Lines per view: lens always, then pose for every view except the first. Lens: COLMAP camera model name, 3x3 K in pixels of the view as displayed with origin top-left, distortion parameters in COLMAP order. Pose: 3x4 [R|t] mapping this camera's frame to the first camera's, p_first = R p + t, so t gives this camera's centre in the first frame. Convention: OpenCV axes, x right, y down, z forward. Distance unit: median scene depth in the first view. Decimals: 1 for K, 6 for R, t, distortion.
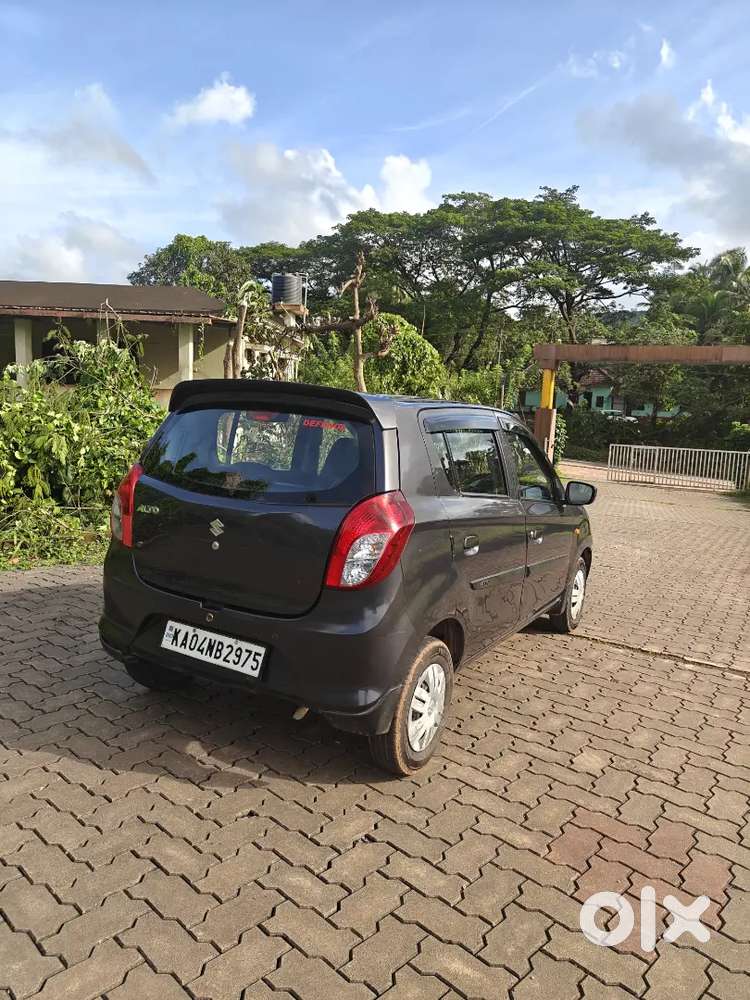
lens RADIAL K [[693.7, 0, 374.7], [0, 693.7, 511.1], [0, 0, 1]] dist [-0.003432, 0.000315]
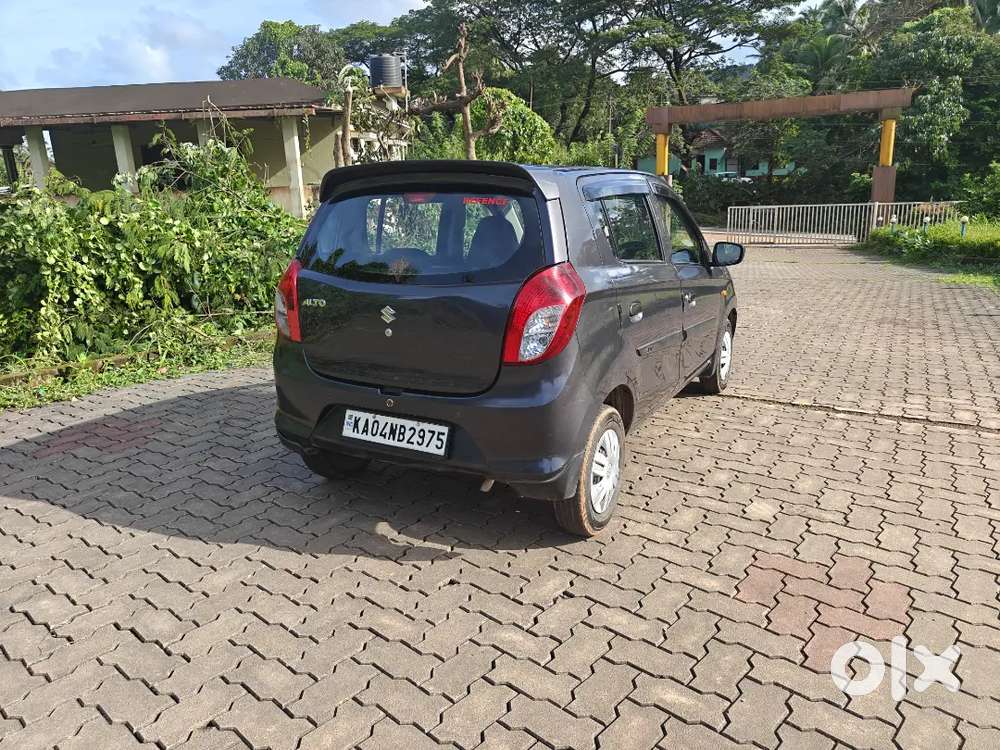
lens RADIAL K [[693.7, 0, 497.1], [0, 693.7, 371.9], [0, 0, 1]] dist [-0.003432, 0.000315]
pose [[0.996480, -0.083816, -0.001397, -0.061224], [0.083467, 0.990514, 0.109159, 0.008276], [-0.007766, -0.108891, 0.994023, -0.009756]]
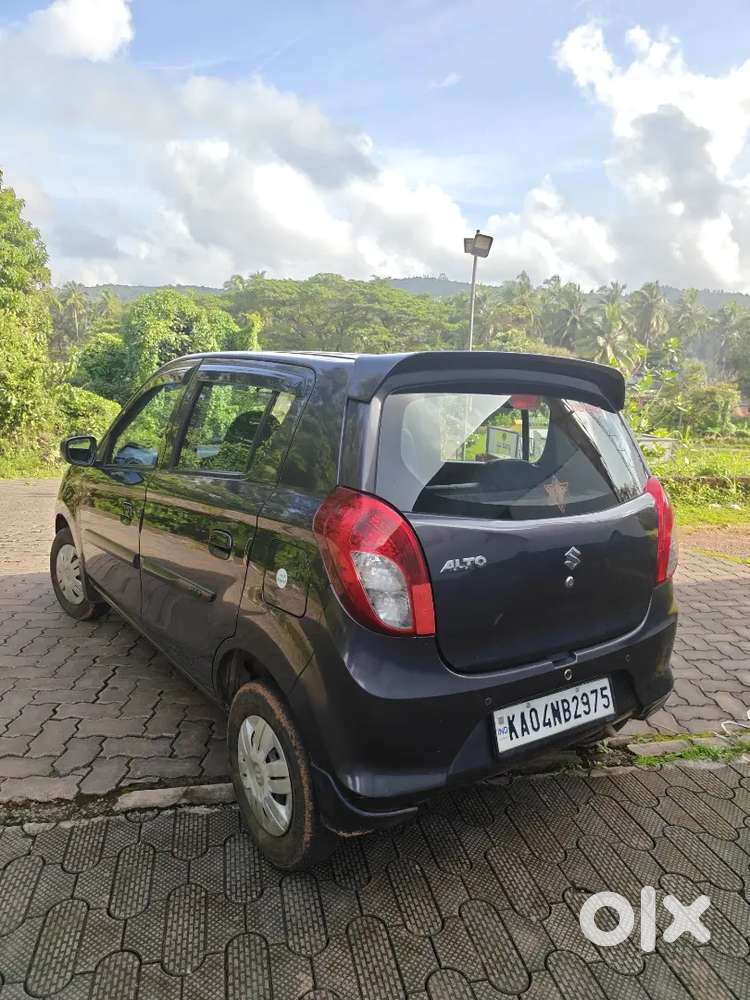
lens RADIAL K [[704.2, 0, 375.0], [0, 704.2, 500.0], [0, 0, 1]] dist [-0.008394, -0.000696]
pose [[0.425808, -0.189496, 0.884748, -0.794024], [0.099279, 0.981704, 0.162482, -0.147459], [-0.899350, 0.018651, 0.436831, 0.691630]]
